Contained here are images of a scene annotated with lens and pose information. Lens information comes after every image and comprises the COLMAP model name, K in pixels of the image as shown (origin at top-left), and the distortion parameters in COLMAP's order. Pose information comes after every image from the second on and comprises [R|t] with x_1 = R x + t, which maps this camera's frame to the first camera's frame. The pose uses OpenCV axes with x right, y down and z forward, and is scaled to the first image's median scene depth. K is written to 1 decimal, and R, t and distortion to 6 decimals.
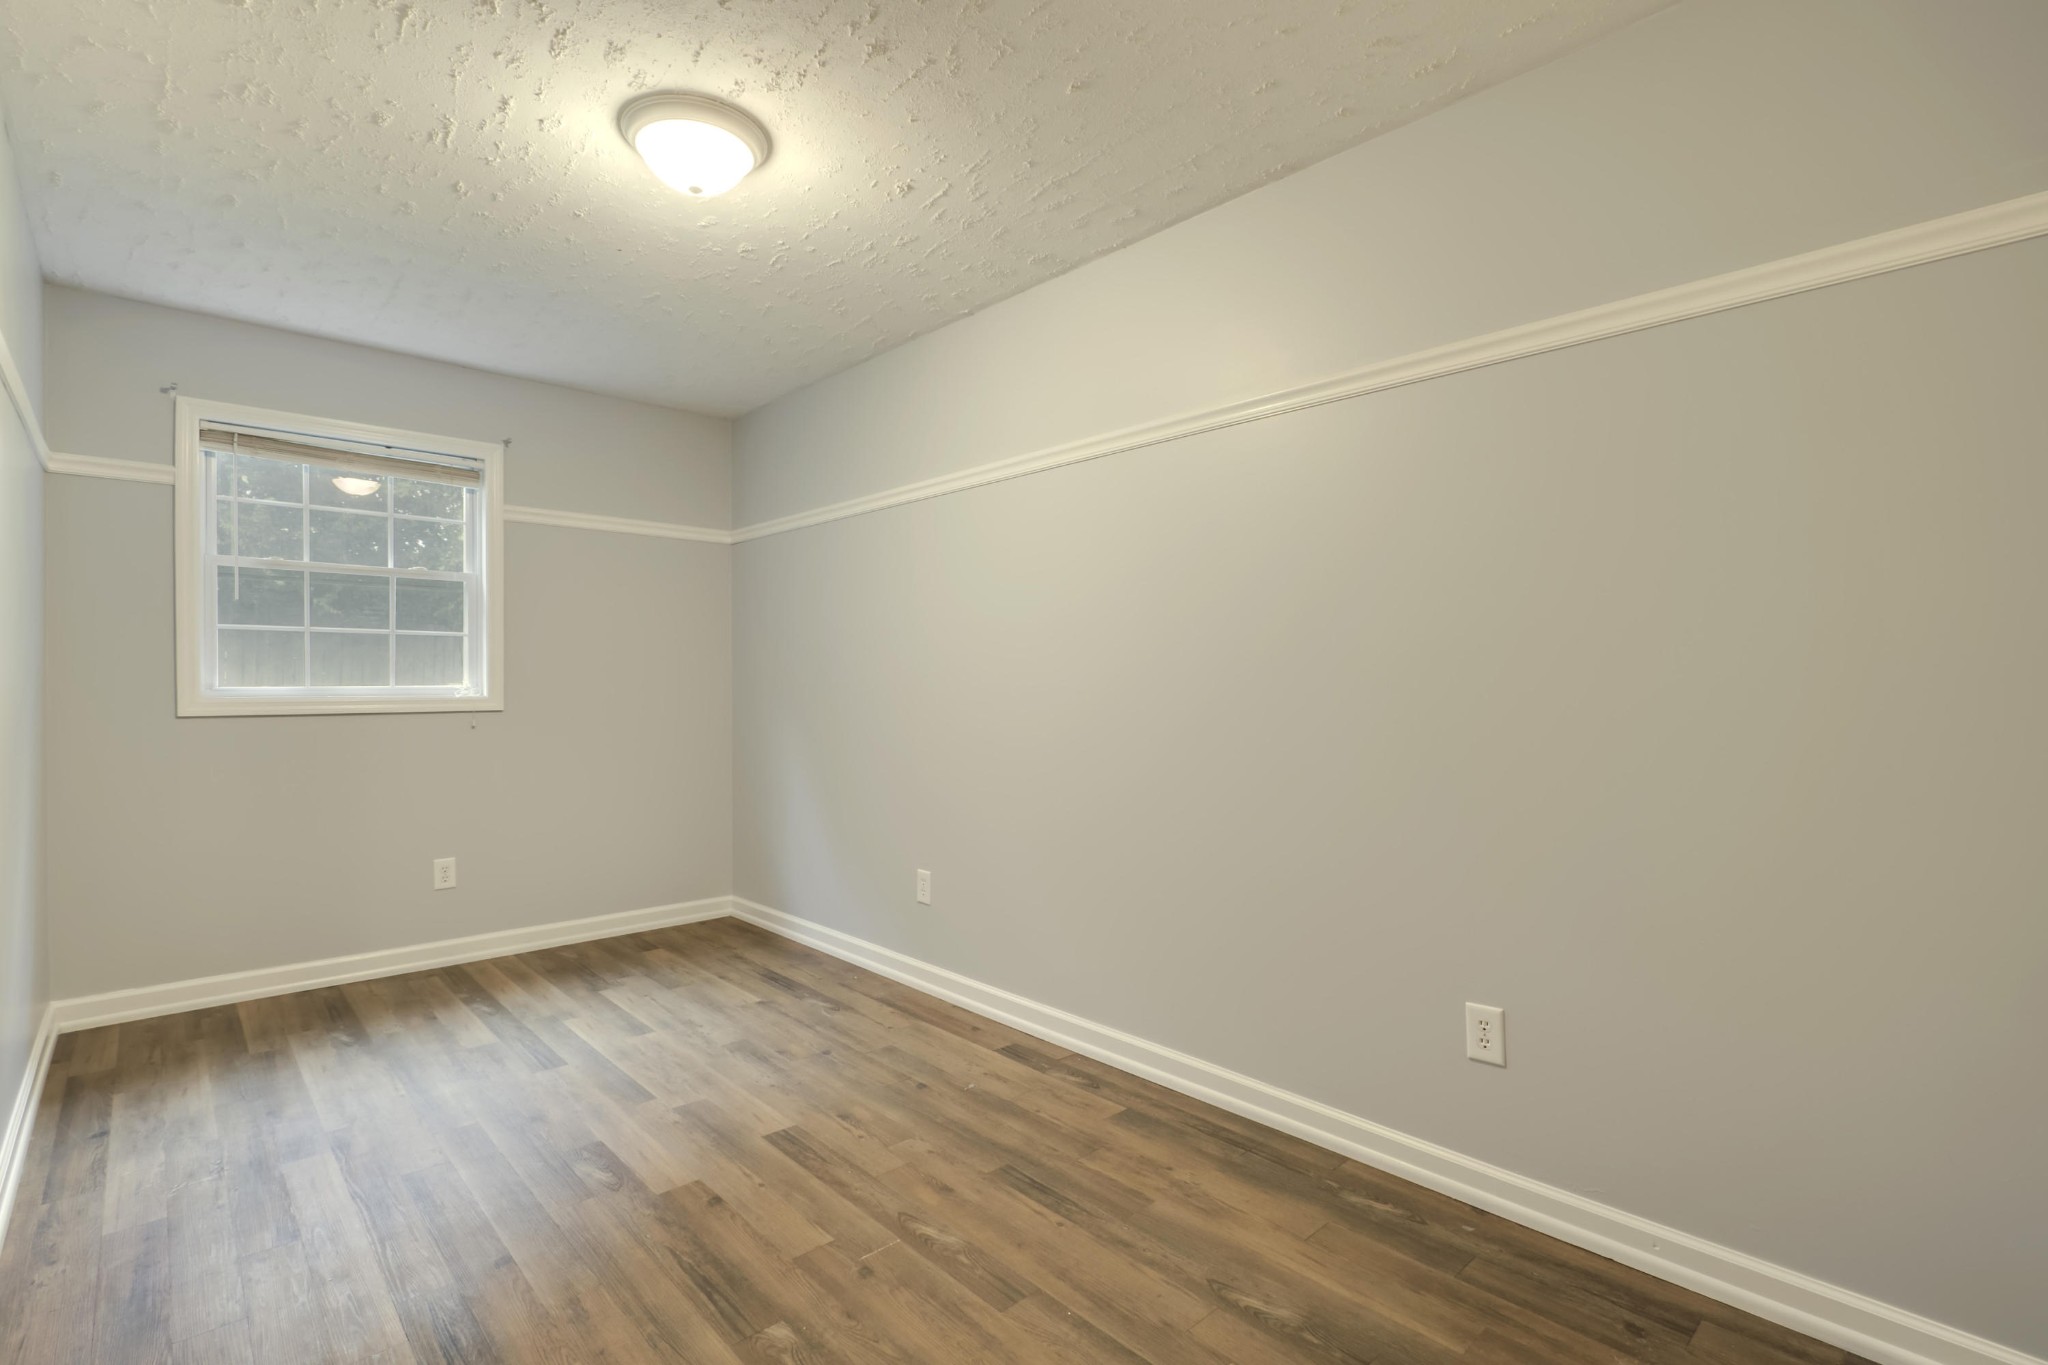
lens RADIAL K [[945.4, 0, 1016.8], [0, 945.4, 692.0], [0, 0, 1]] dist [-0.019001, 0.006378]
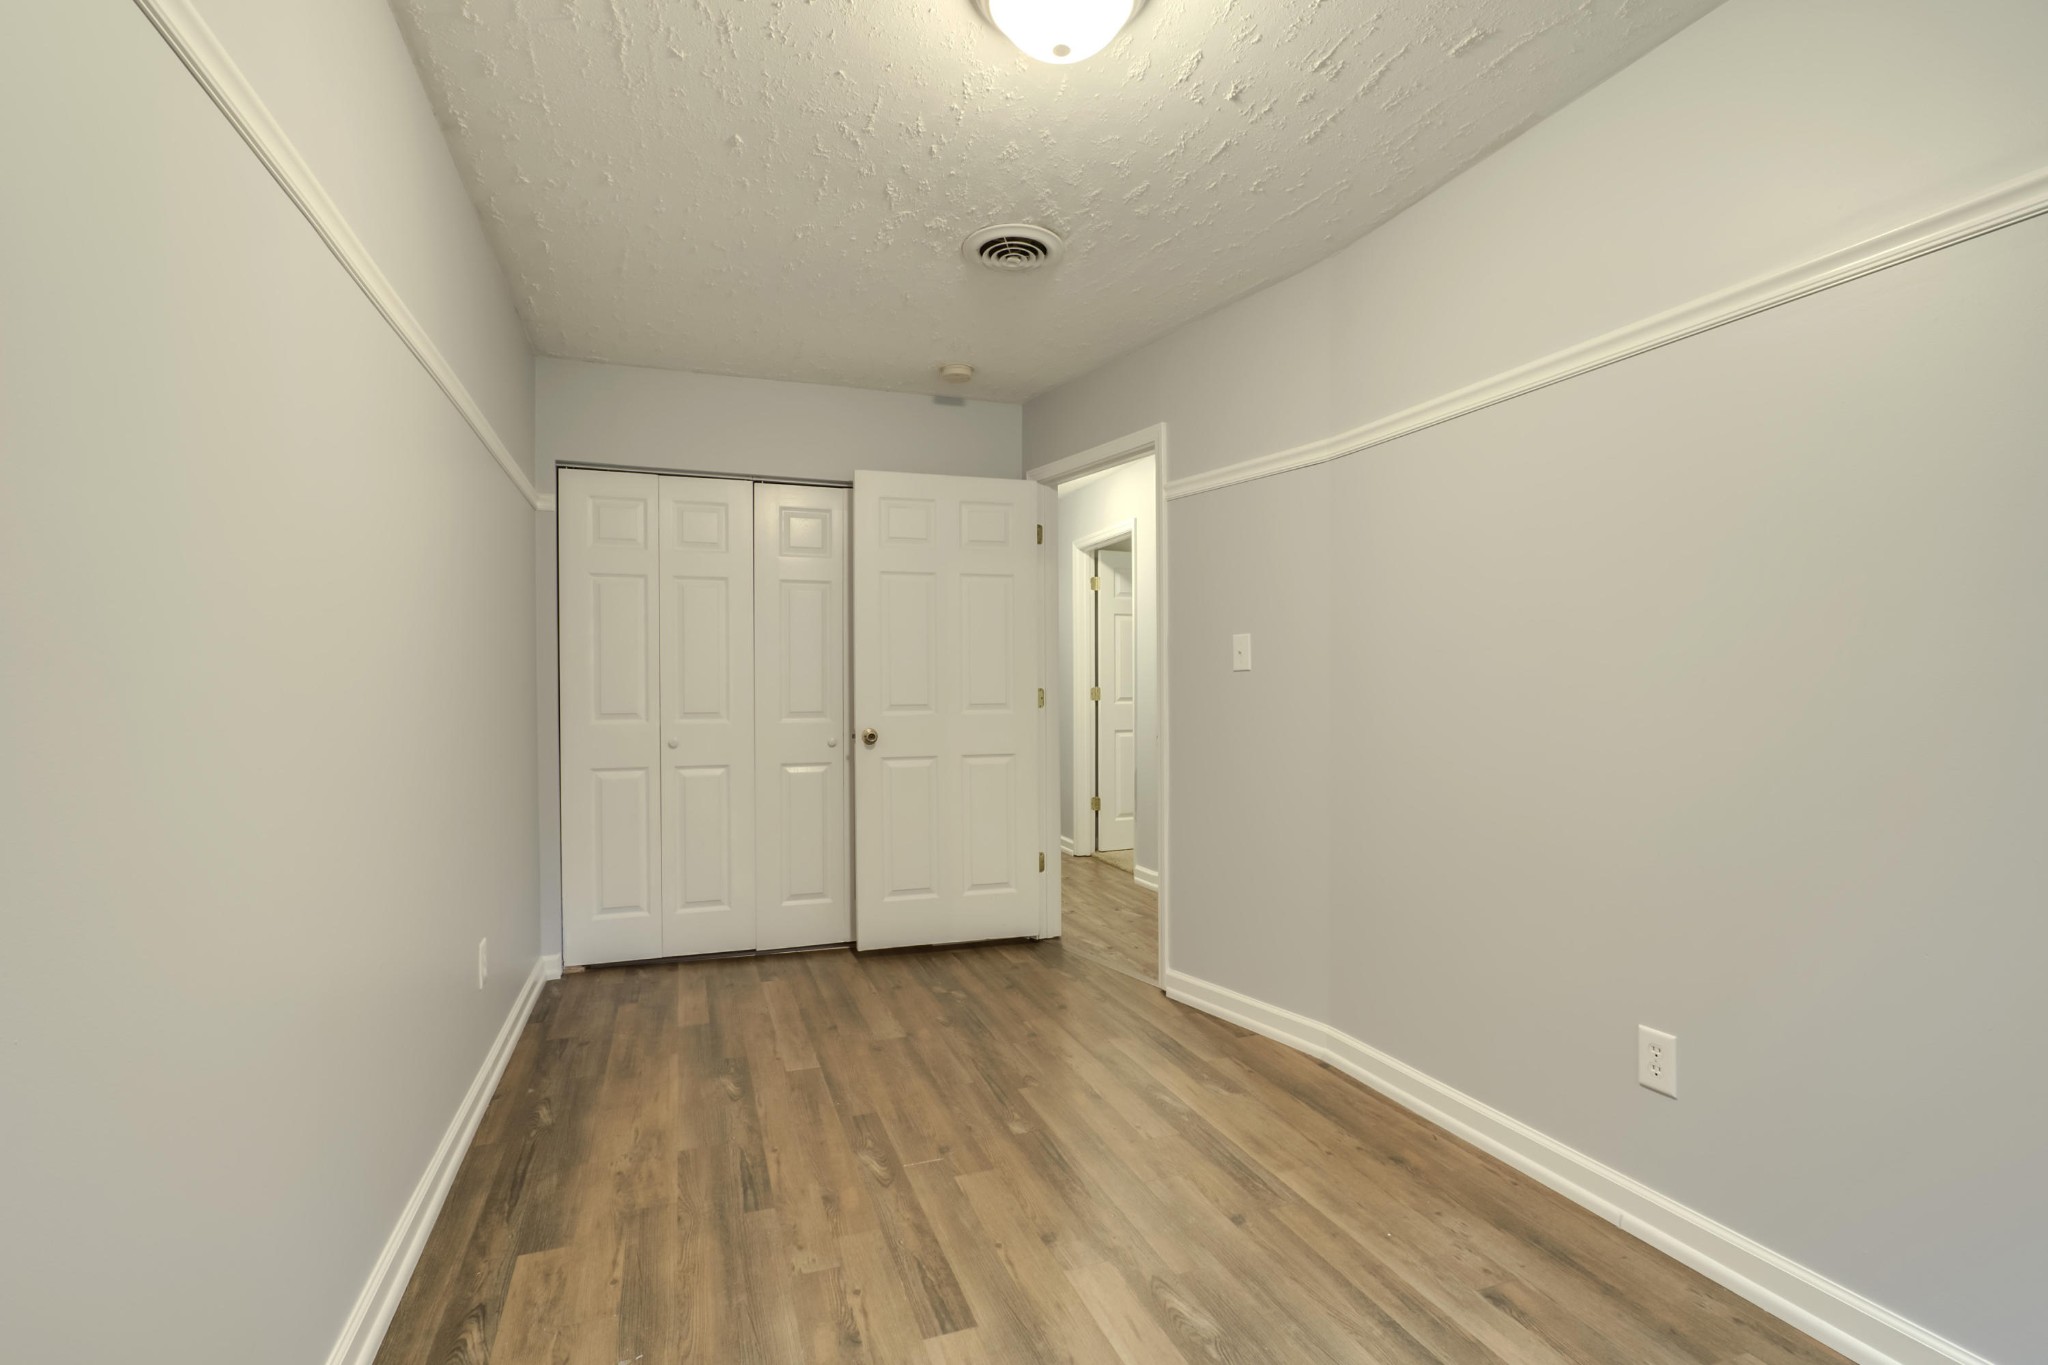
lens RADIAL K [[945.4, 0, 1016.8], [0, 945.4, 692.0], [0, 0, 1]] dist [-0.019001, 0.006378]
pose [[-0.921247, -0.000402, 0.388977, -0.658621], [0.003845, 0.999941, 0.010139, -0.013876], [-0.388958, 0.010836, -0.921192, 1.876397]]
